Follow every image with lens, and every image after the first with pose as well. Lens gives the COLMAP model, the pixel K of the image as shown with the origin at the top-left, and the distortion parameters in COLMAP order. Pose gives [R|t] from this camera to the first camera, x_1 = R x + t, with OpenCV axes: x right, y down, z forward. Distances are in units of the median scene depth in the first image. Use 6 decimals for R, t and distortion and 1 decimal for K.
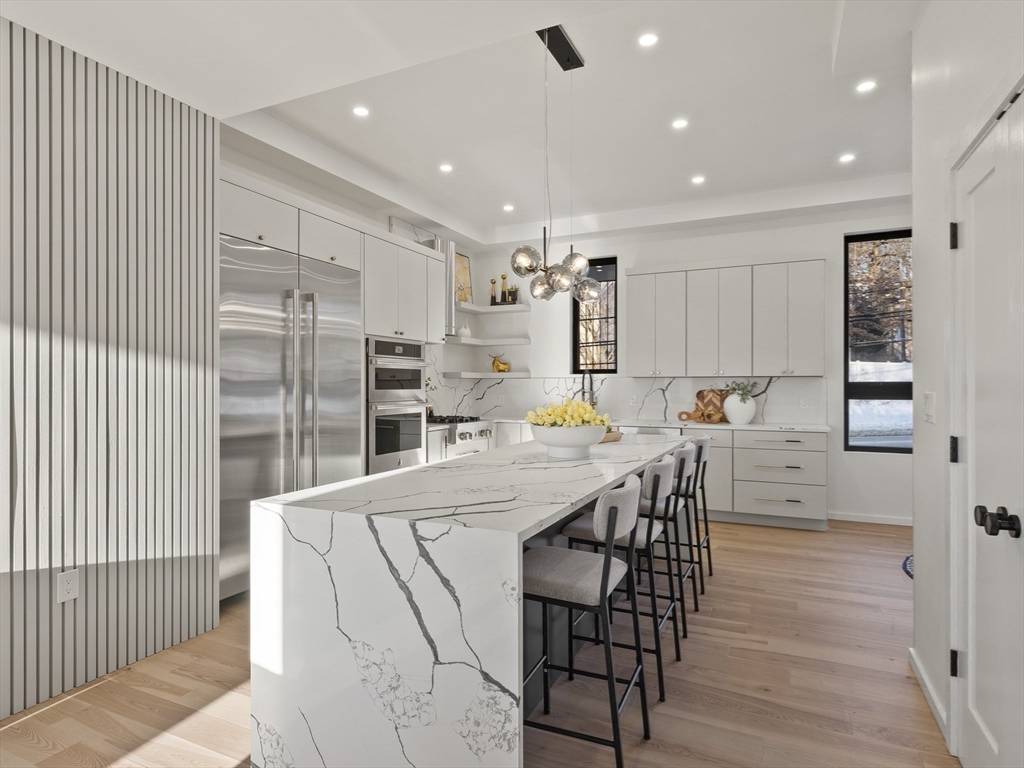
lens RADIAL K [[575.6, 0, 512.0], [0, 575.6, 384.0], [0, 0, 1]] dist [0.014697, -0.000456]
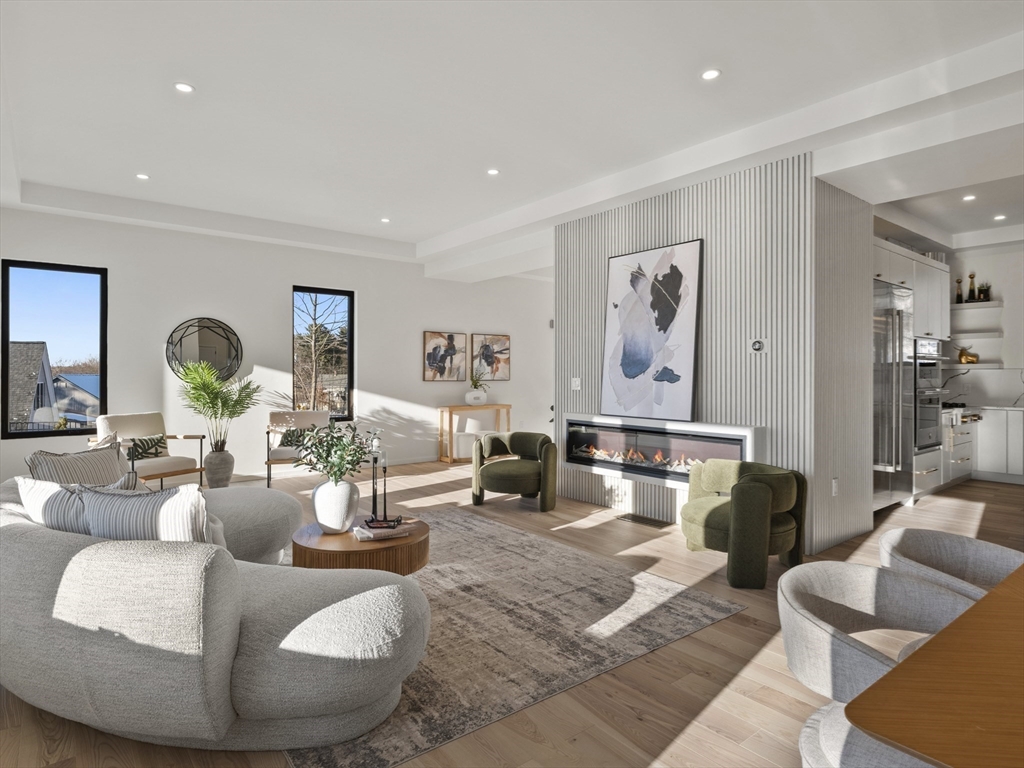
lens RADIAL K [[579.6, 0, 511.2], [0, 579.6, 372.5], [0, 0, 1]] dist [0.000941, -0.001004]
pose [[0.895134, 0.000191, -0.445796, -0.445928], [-0.001163, 0.999998, -0.001908, -0.001294], [0.445795, 0.002227, 0.895132, -0.541320]]
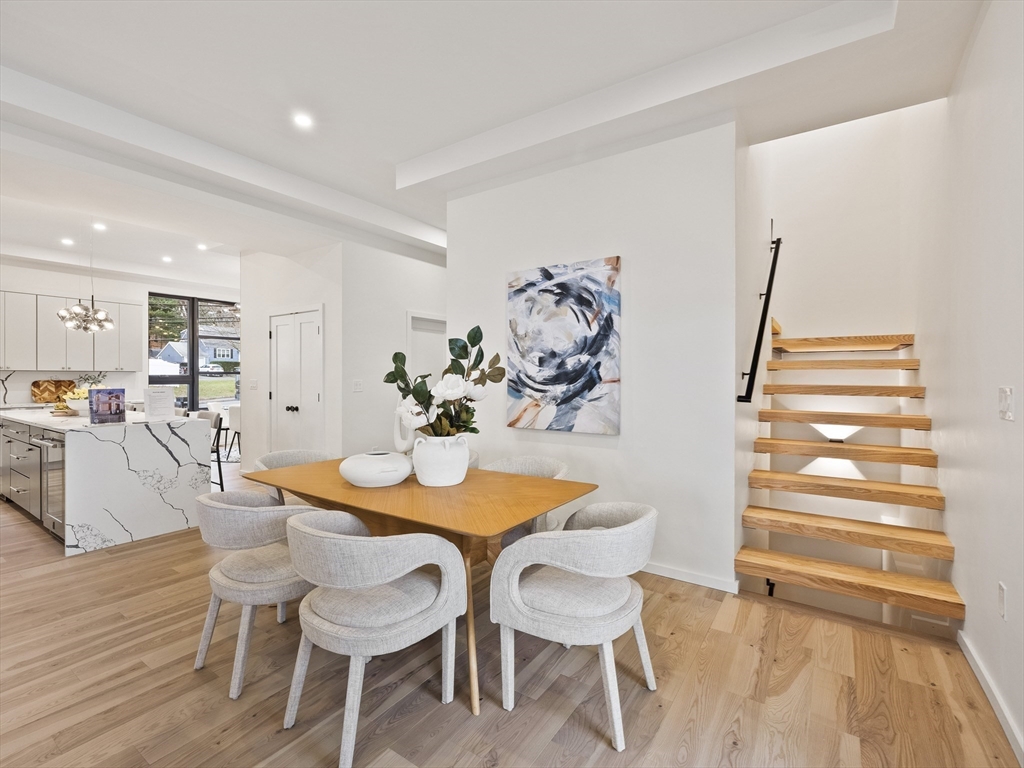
lens RADIAL K [[469.1, 0, 513.5], [0, 469.1, 377.5], [0, 0, 1]] dist [-0.000402, 0.000065]
pose [[0.156249, -0.004088, 0.987709, -0.771668], [-0.000775, 0.999991, 0.004261, -0.003176], [-0.987717, -0.001431, 0.156245, -0.386253]]
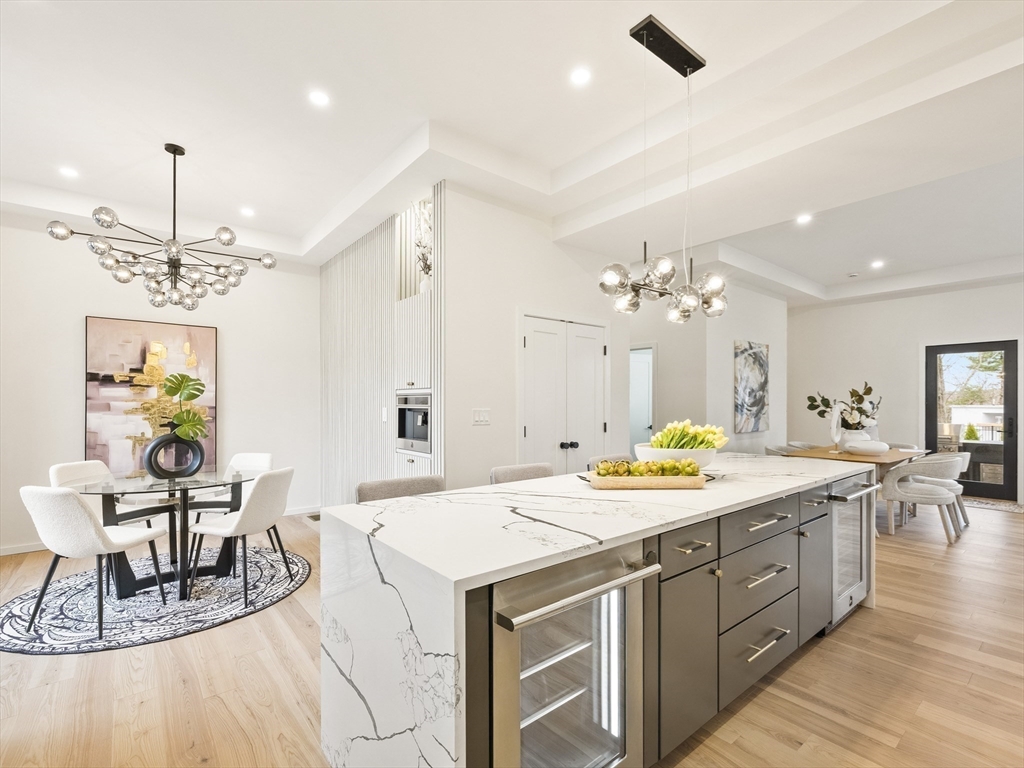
lens RADIAL K [[474.9, 0, 511.4], [0, 474.9, 403.7], [0, 0, 1]] dist [-0.000544, 0.000662]
pose [[-0.900019, -0.001630, 0.435848, -0.017676], [-0.000243, 0.999995, 0.003237, -0.002386], [-0.435851, 0.002808, -0.900014, 1.177412]]
